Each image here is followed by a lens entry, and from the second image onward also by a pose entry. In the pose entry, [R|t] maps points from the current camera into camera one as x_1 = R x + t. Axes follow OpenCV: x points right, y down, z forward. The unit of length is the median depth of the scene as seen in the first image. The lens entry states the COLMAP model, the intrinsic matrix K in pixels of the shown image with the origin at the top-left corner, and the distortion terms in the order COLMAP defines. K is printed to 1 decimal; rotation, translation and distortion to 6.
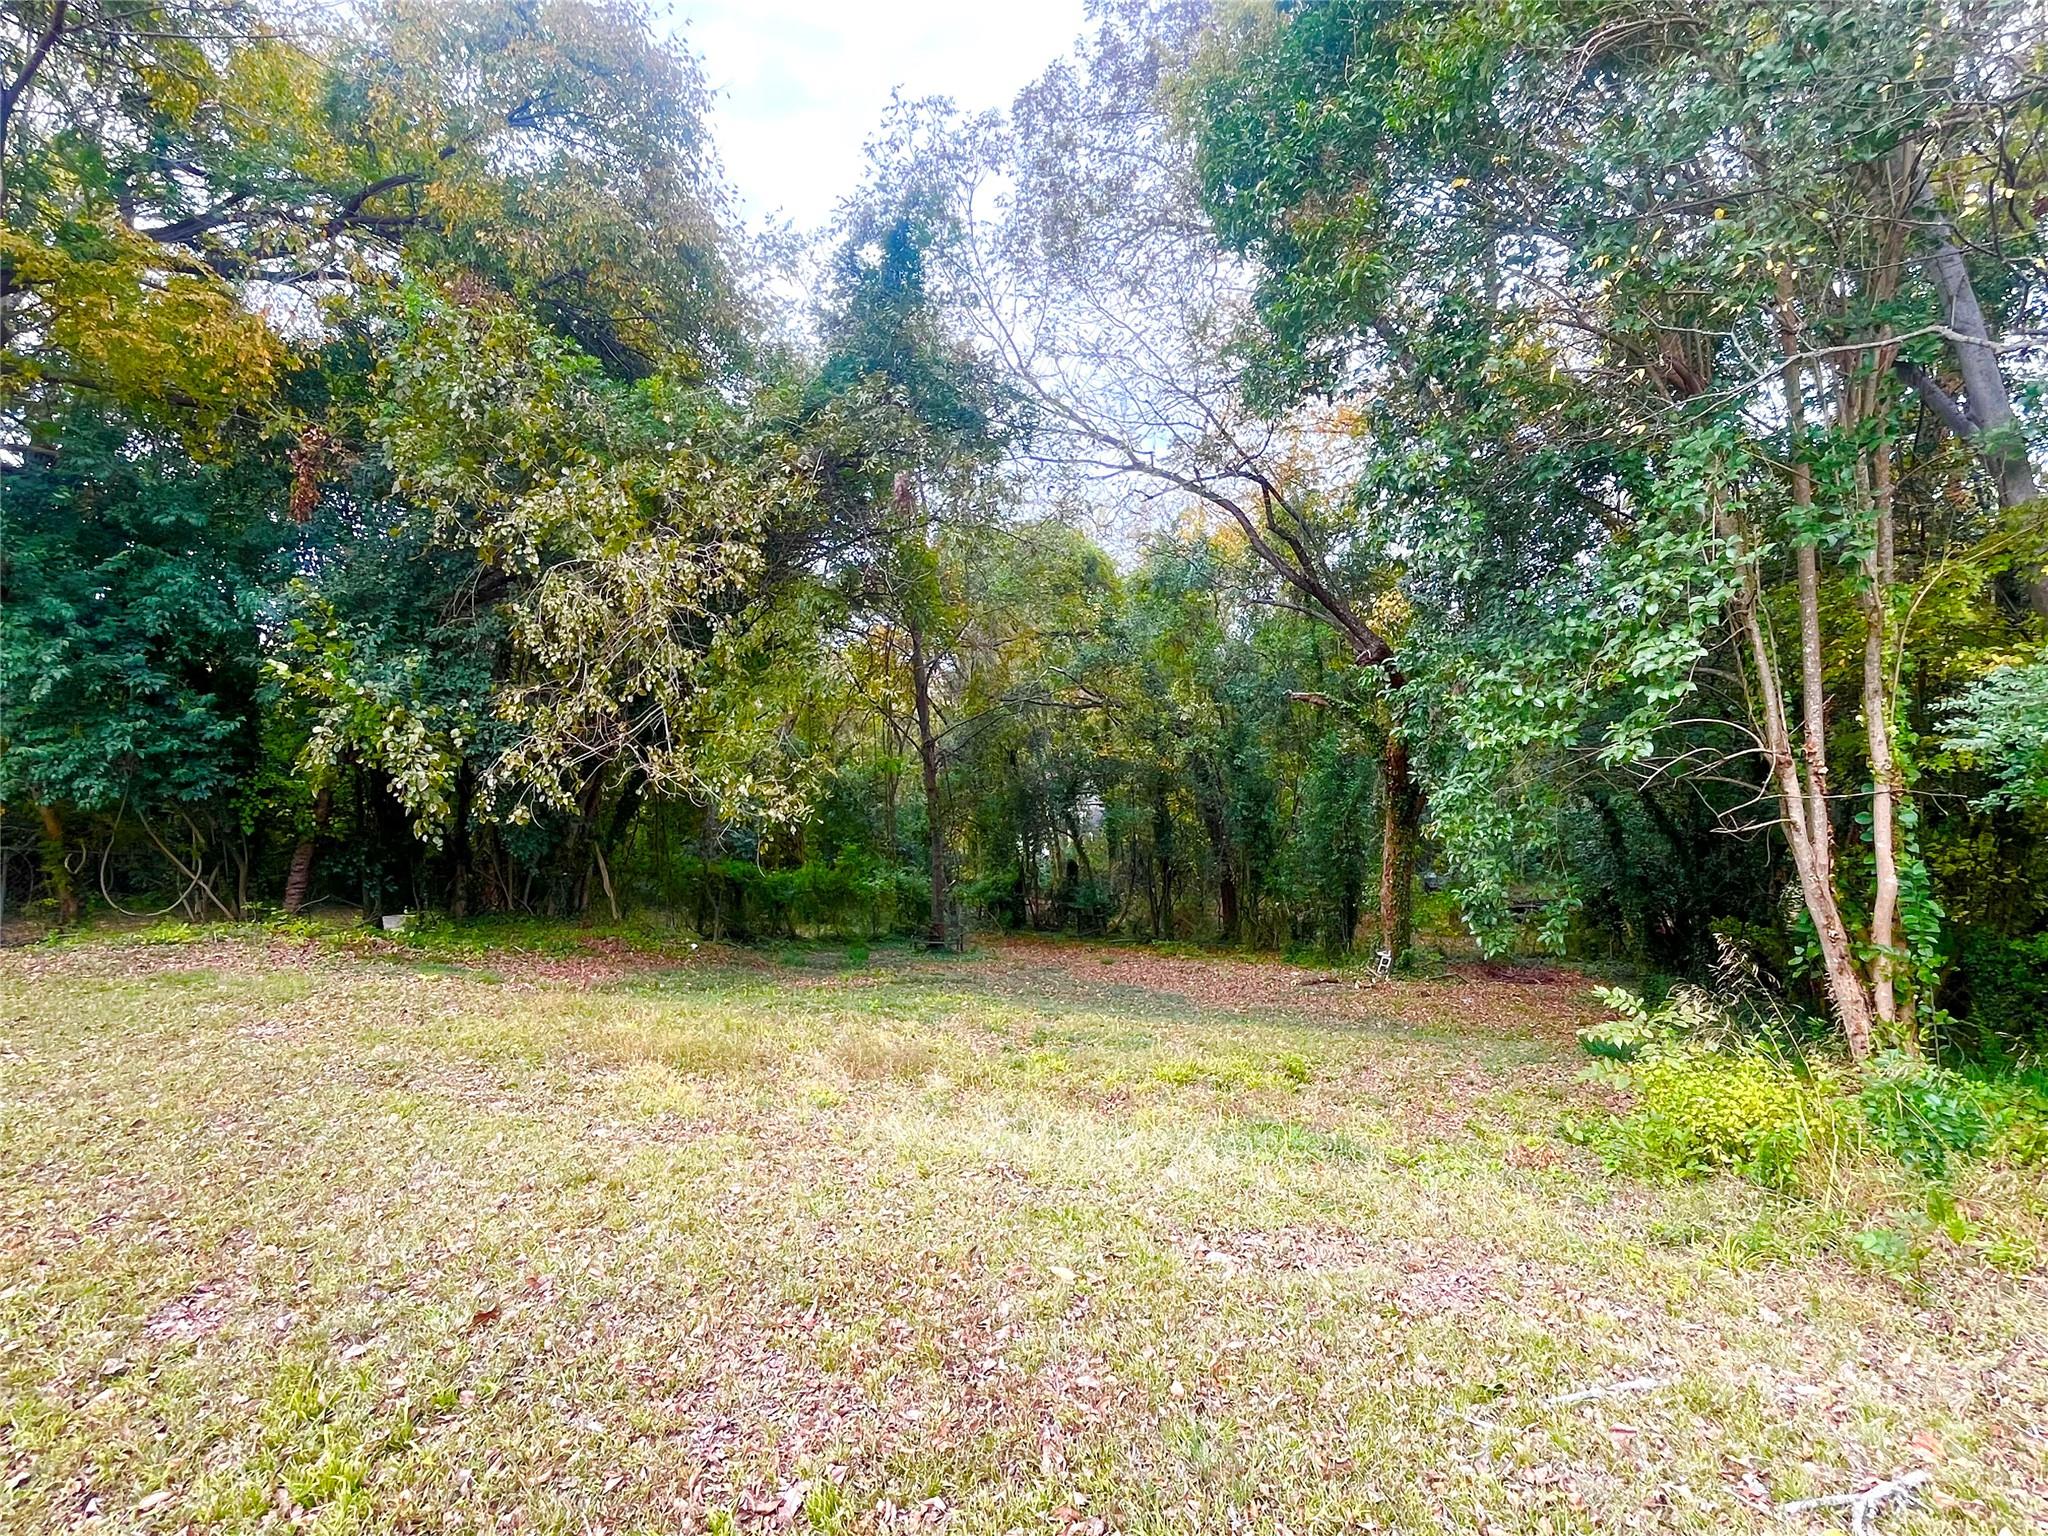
lens RADIAL K [[1013.0, 0, 1023.8], [0, 1013.0, 766.8], [0, 0, 1]] dist [0.001345, -0.000033]
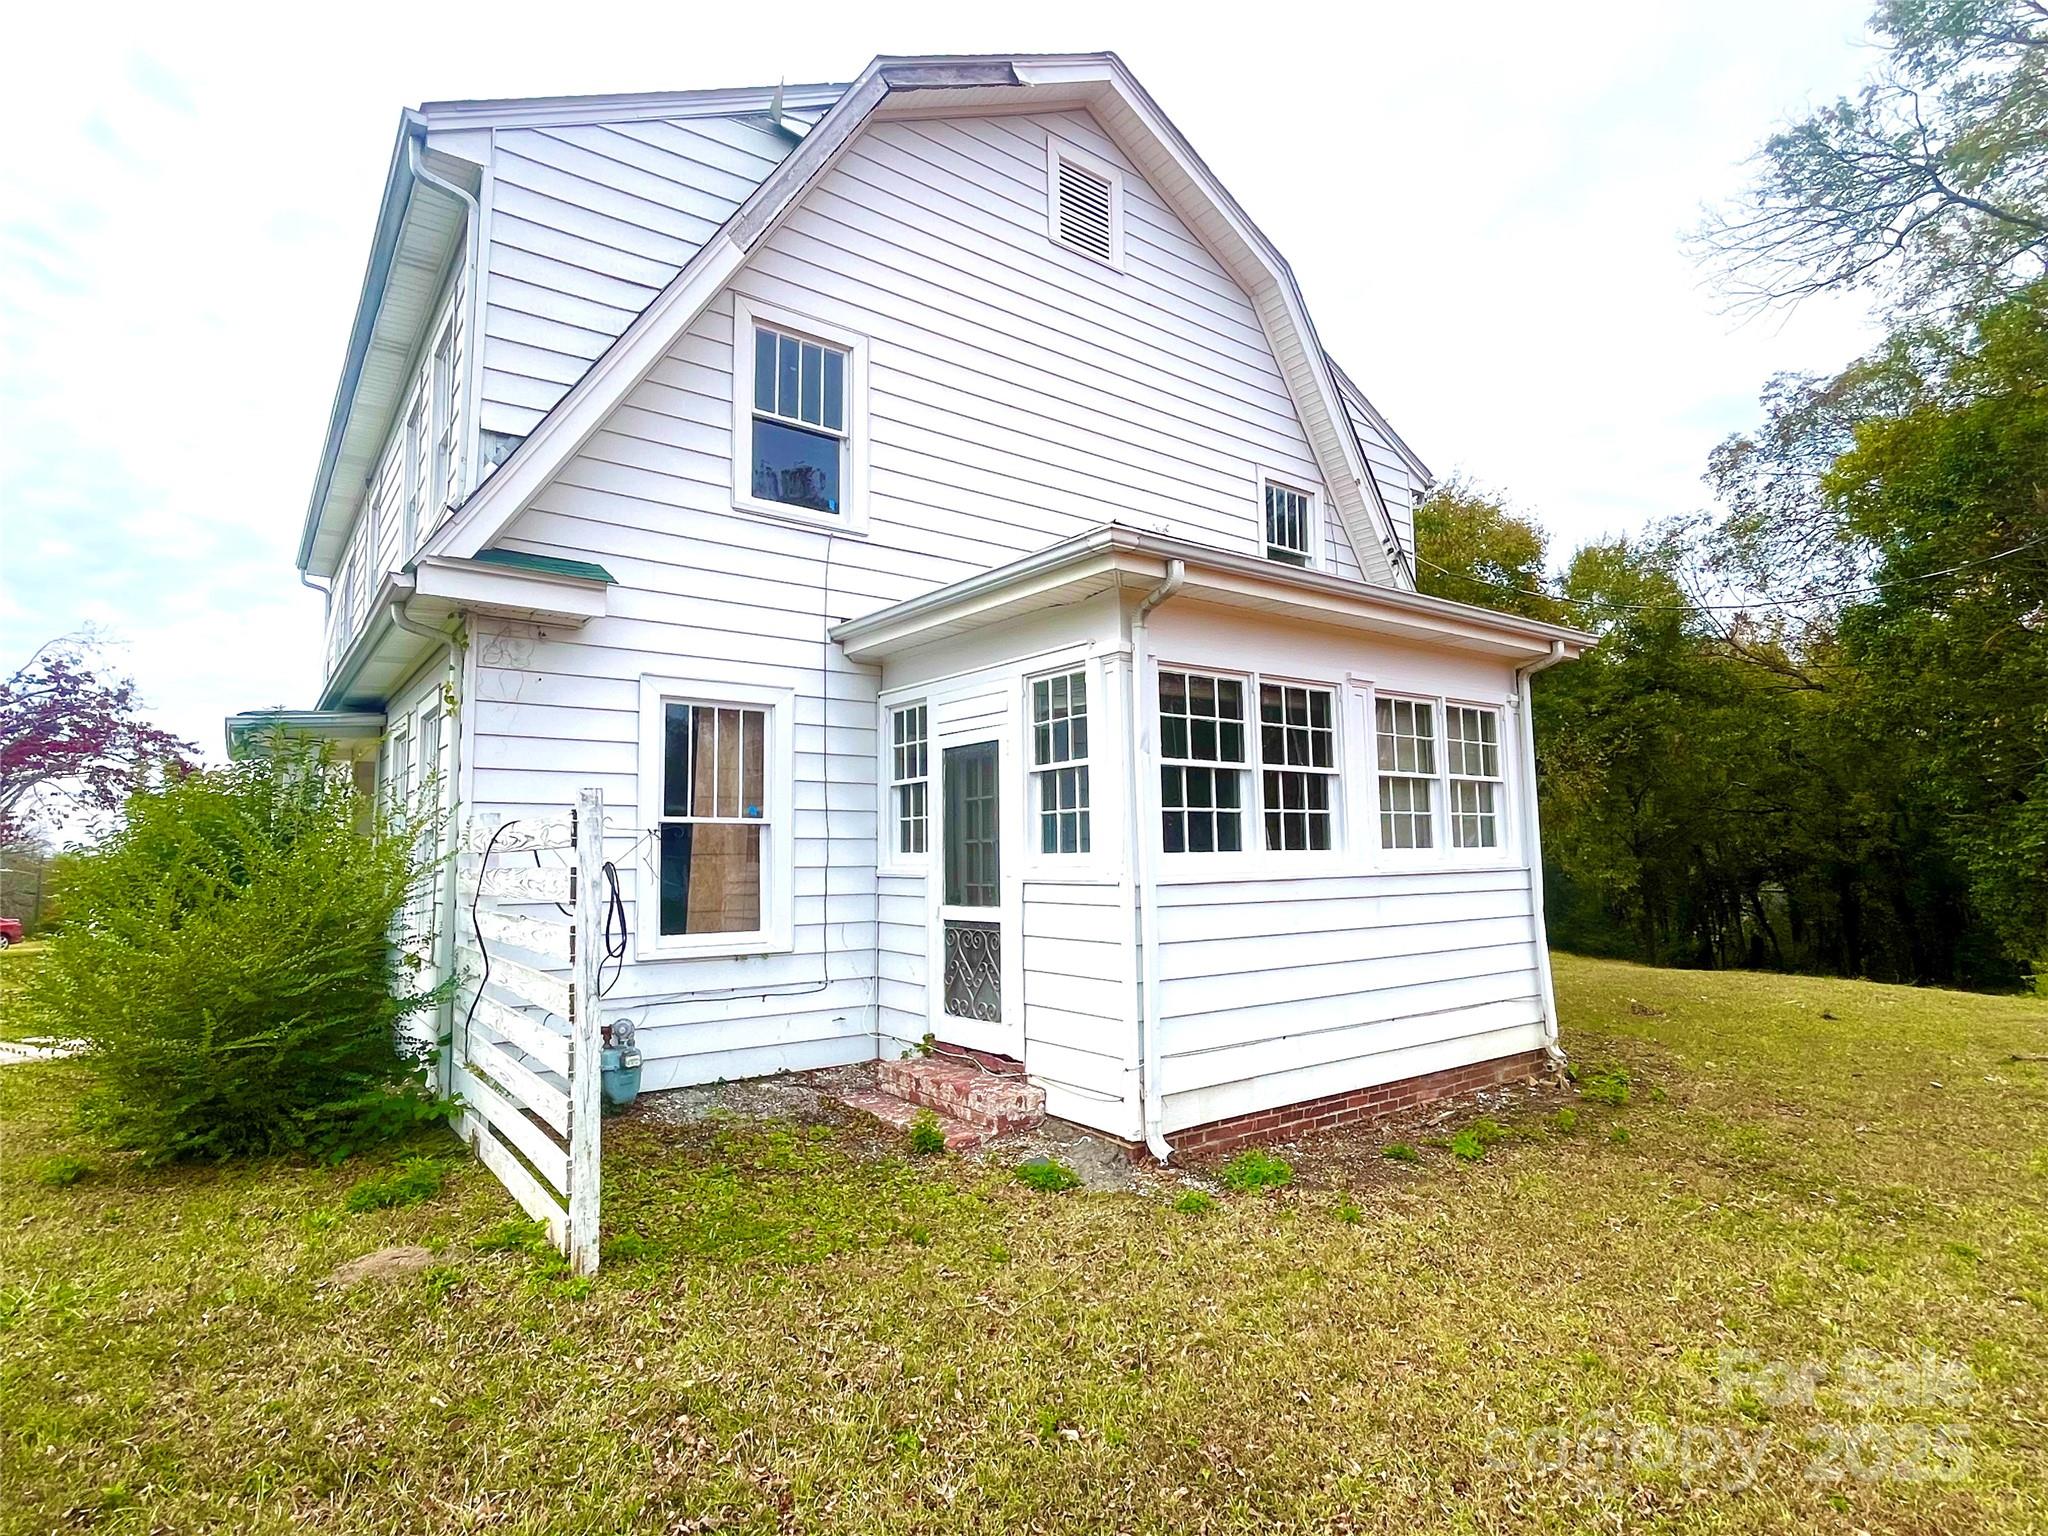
lens RADIAL K [[1013.0, 0, 1023.0], [0, 1013.0, 759.7], [0, 0, 1]] dist [0.001345, -0.000033]
pose [[0.849587, -0.031301, -0.526519, -0.062961], [-0.011346, 0.996922, -0.077573, -0.015261], [0.527326, 0.071879, 0.846617, -0.594448]]
